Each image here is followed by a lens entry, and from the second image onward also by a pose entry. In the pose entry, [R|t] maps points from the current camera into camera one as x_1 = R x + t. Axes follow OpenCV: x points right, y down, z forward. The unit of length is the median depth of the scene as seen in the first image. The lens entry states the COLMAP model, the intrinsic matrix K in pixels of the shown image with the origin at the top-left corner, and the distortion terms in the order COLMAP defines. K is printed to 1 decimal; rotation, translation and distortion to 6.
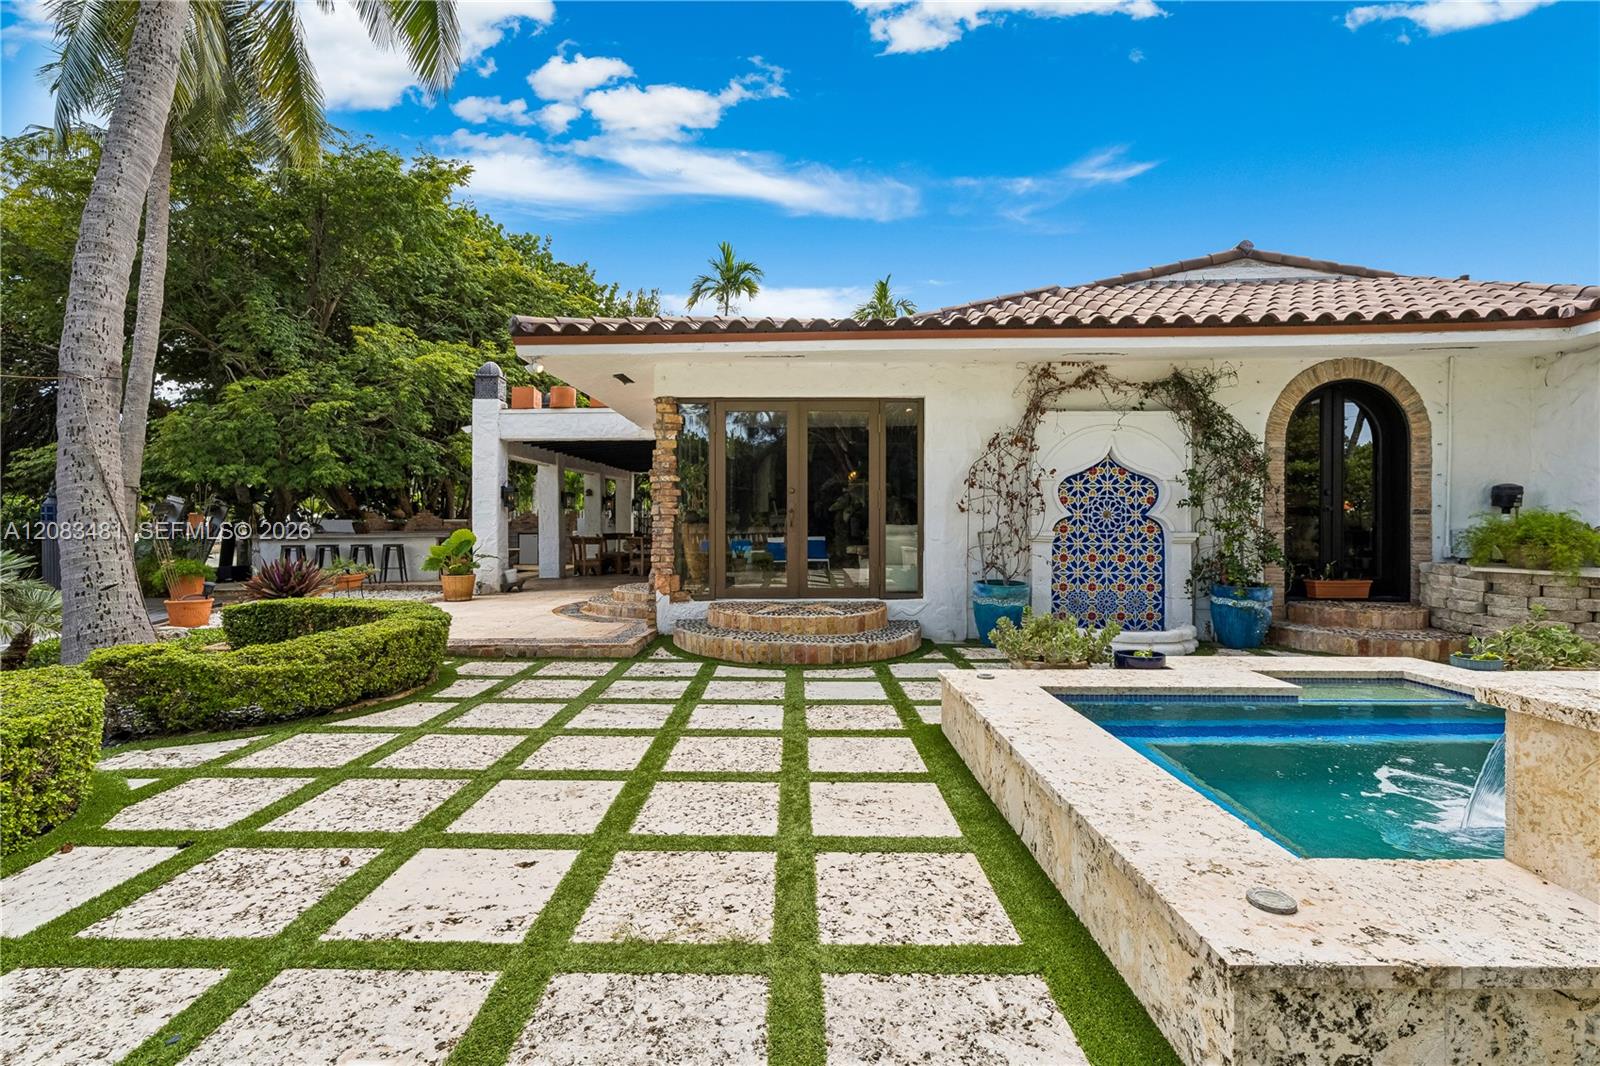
lens RADIAL K [[735.7, 0, 797.0], [0, 735.7, 525.3], [0, 0, 1]] dist [0.002296, 0.000471]
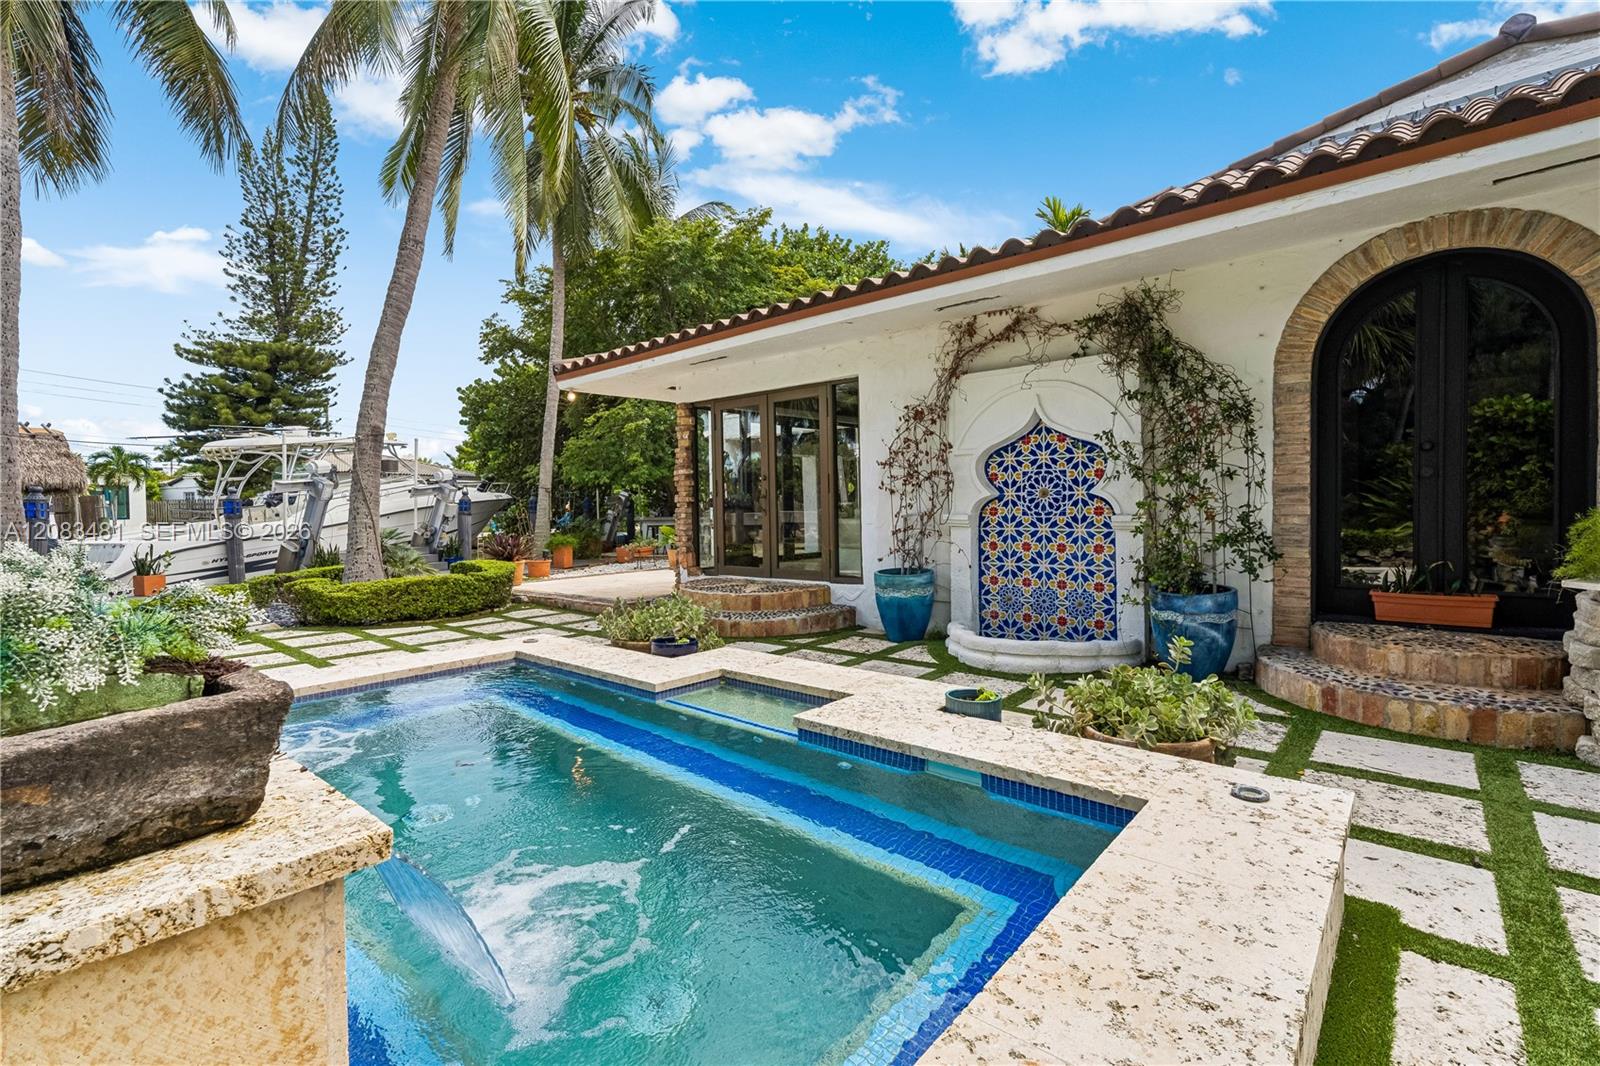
lens RADIAL K [[735.7, 0, 792.6], [0, 735.7, 526.2], [0, 0, 1]] dist [0.002296, 0.000471]
pose [[0.756520, 0.005233, -0.653949, 0.739013], [0.012723, 0.999661, 0.022718, -0.000134], [0.653846, -0.025507, 0.756197, 0.213968]]
